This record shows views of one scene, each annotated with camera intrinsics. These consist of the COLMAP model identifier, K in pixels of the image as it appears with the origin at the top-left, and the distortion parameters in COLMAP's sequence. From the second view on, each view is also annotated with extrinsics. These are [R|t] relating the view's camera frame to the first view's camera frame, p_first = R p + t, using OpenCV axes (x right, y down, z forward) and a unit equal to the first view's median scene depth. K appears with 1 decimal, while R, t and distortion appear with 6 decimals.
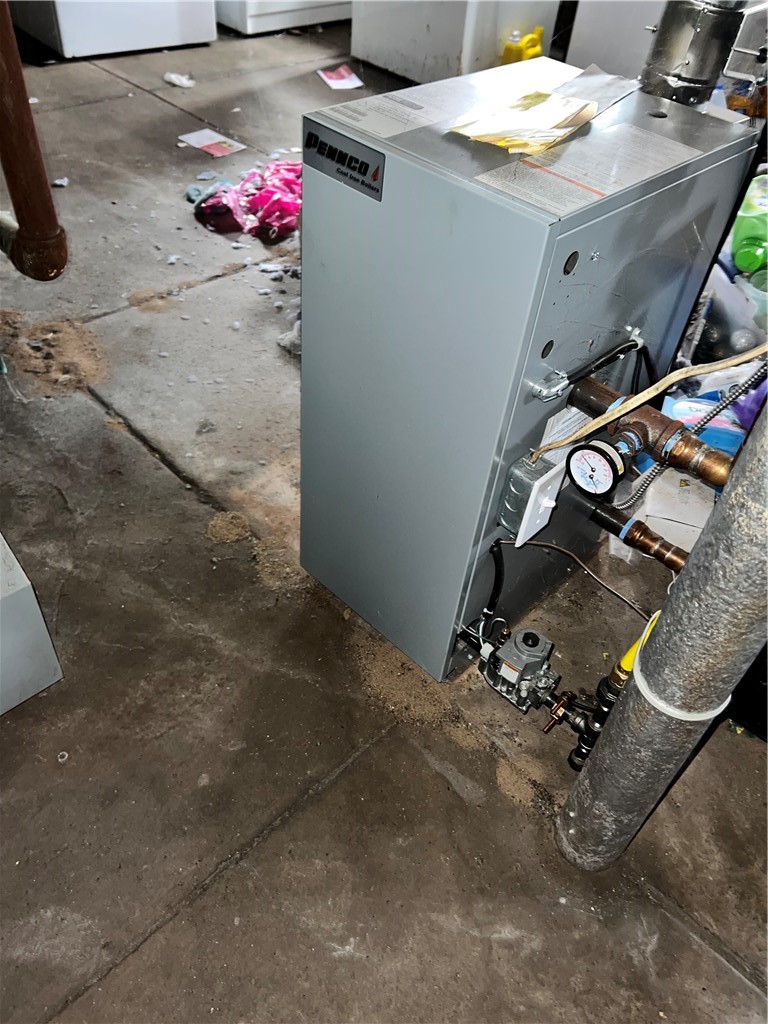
lens RADIAL K [[782.5, 0, 393.9], [0, 782.5, 515.5], [0, 0, 1]] dist [0.052538, -0.058629]
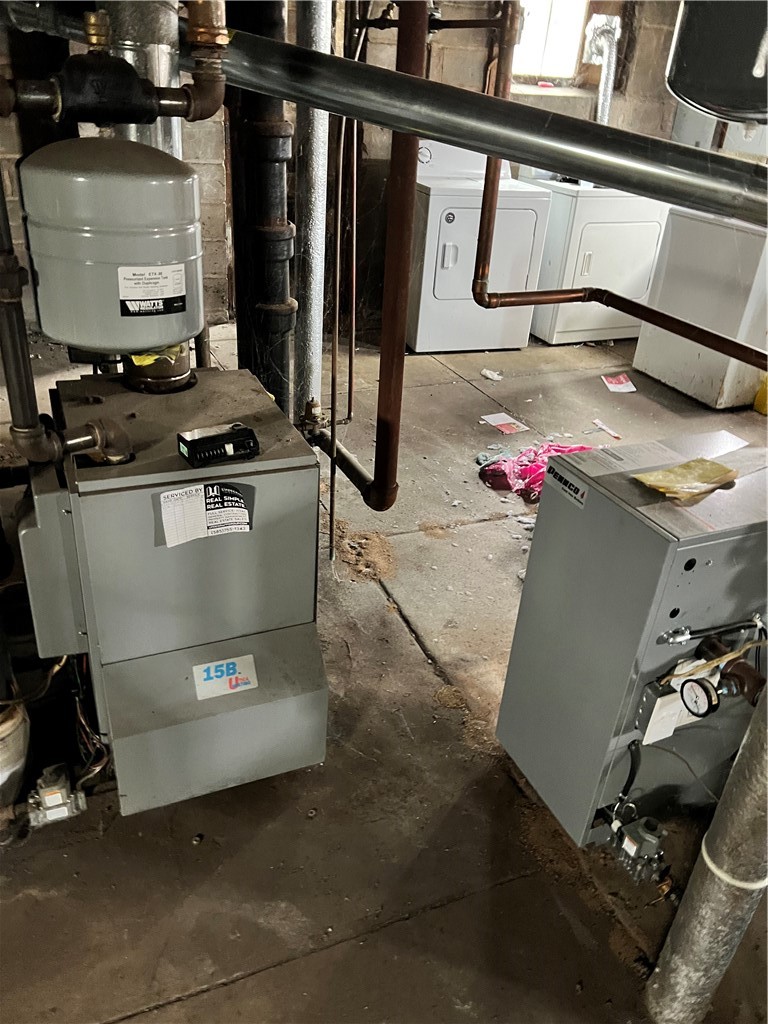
lens RADIAL K [[782.5, 0, 381.2], [0, 782.5, 514.6], [0, 0, 1]] dist [0.052538, -0.058629]
pose [[0.926816, 0.166884, -0.336396, 0.072043], [-0.255914, 0.936282, -0.240593, 0.065924], [0.274811, 0.309074, 0.910468, -0.322072]]
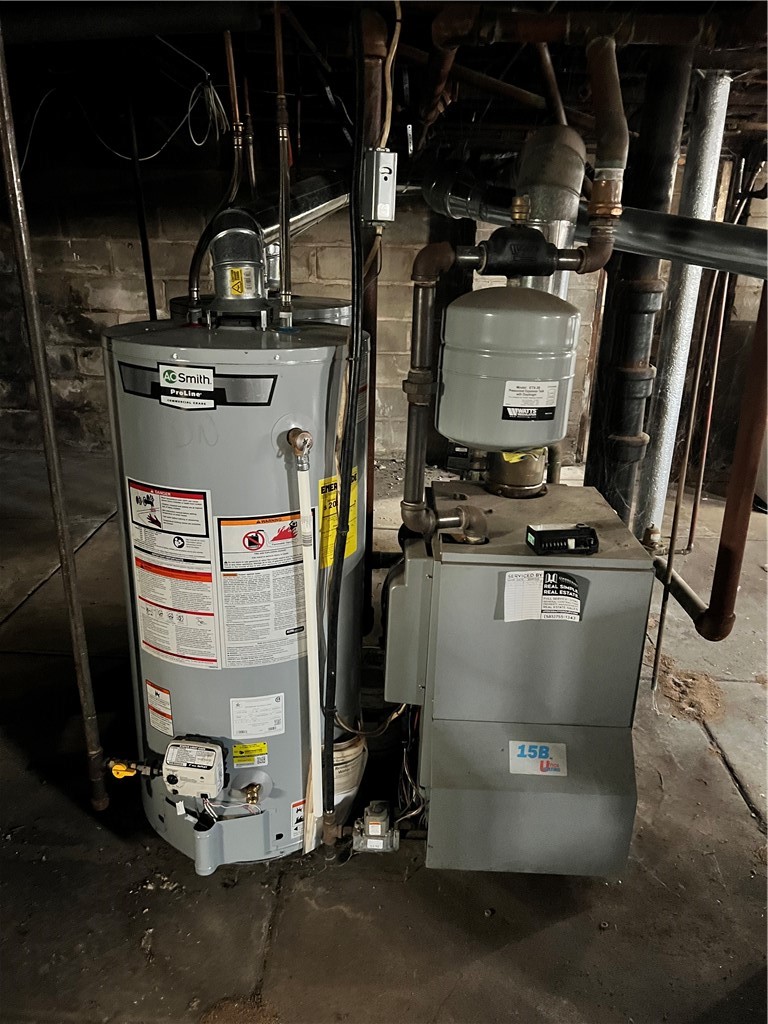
lens RADIAL K [[782.5, 0, 375.6], [0, 782.5, 509.2], [0, 0, 1]] dist [0.052538, -0.058629]
pose [[0.682136, 0.179565, -0.708835, 0.125615], [-0.491008, 0.830807, -0.262051, 0.164697], [0.541850, 0.526798, 0.654891, -0.388443]]
